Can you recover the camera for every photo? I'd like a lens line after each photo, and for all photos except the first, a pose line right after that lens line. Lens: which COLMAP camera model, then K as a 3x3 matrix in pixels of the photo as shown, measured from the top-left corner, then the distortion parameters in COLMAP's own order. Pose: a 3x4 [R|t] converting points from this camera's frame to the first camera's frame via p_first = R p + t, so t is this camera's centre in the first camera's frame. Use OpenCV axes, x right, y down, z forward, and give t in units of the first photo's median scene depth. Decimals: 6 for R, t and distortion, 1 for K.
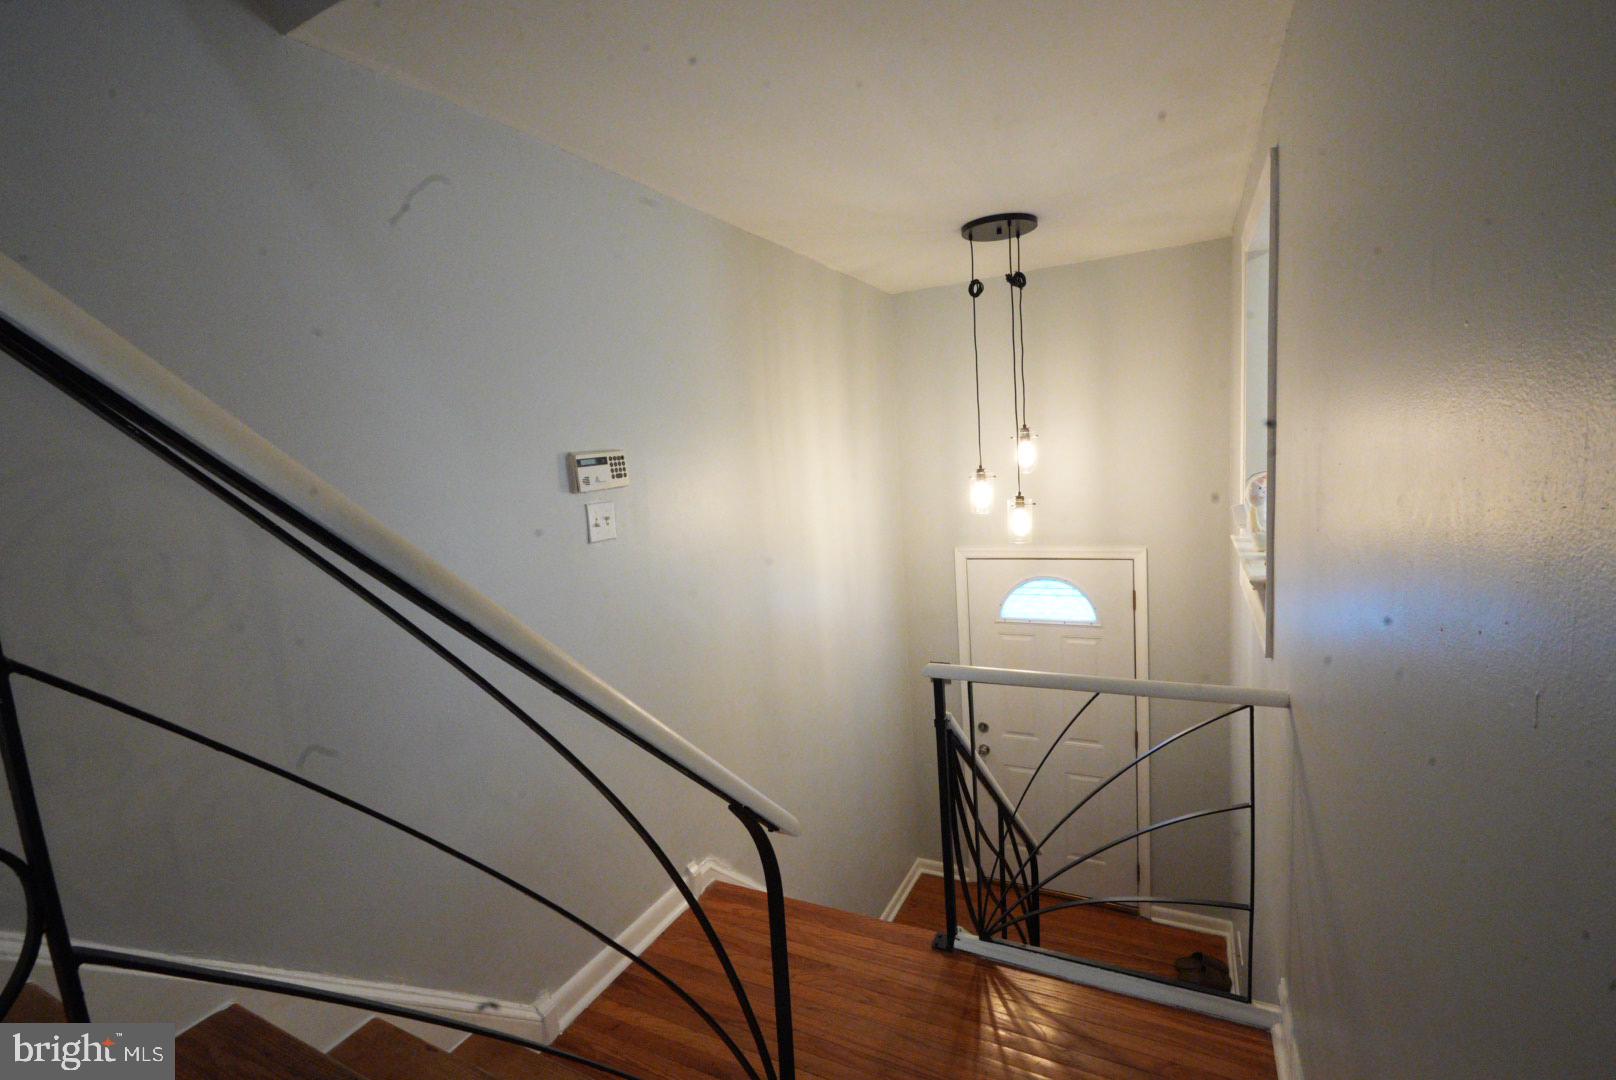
lens RADIAL K [[726.8, 0, 808.2], [0, 726.8, 533.1], [0, 0, 1]] dist [-0.015509, 0.008116]
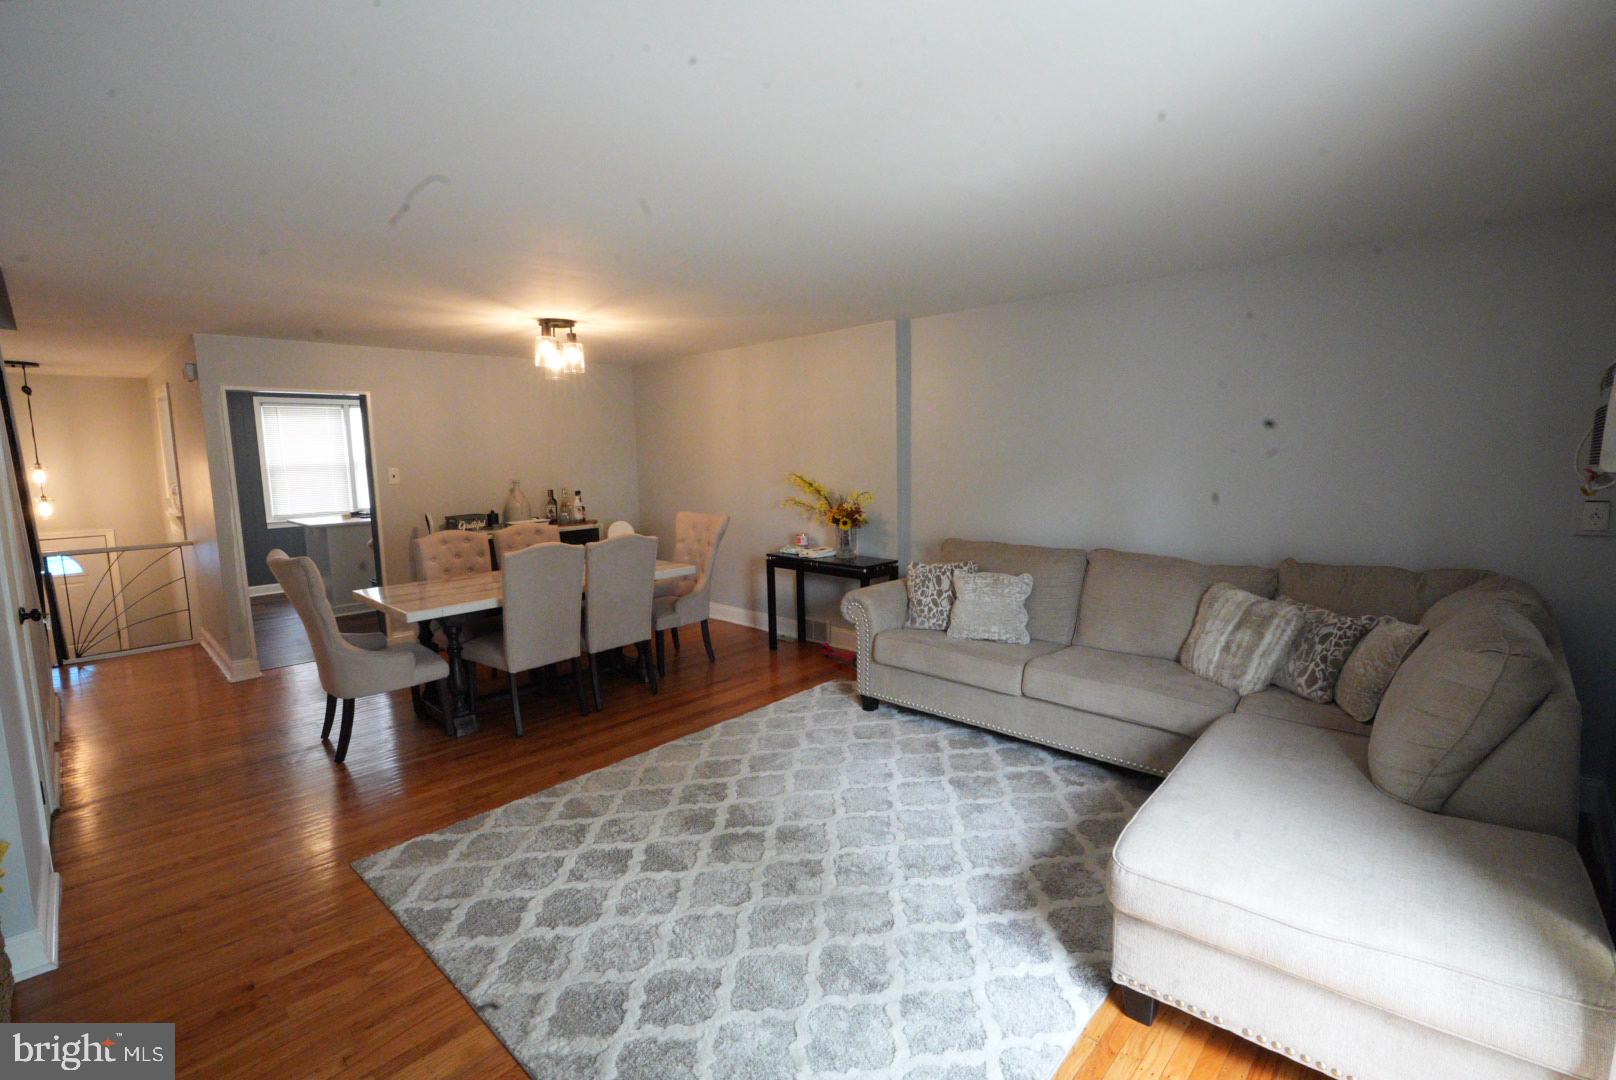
lens RADIAL K [[726.8, 0, 808.2], [0, 726.8, 533.1], [0, 0, 1]] dist [-0.015509, 0.008116]
pose [[0.294198, -0.048827, 0.954496, -1.120562], [0.121262, 0.992530, 0.013397, 0.317725], [-0.948021, 0.111802, 0.297922, -1.801026]]
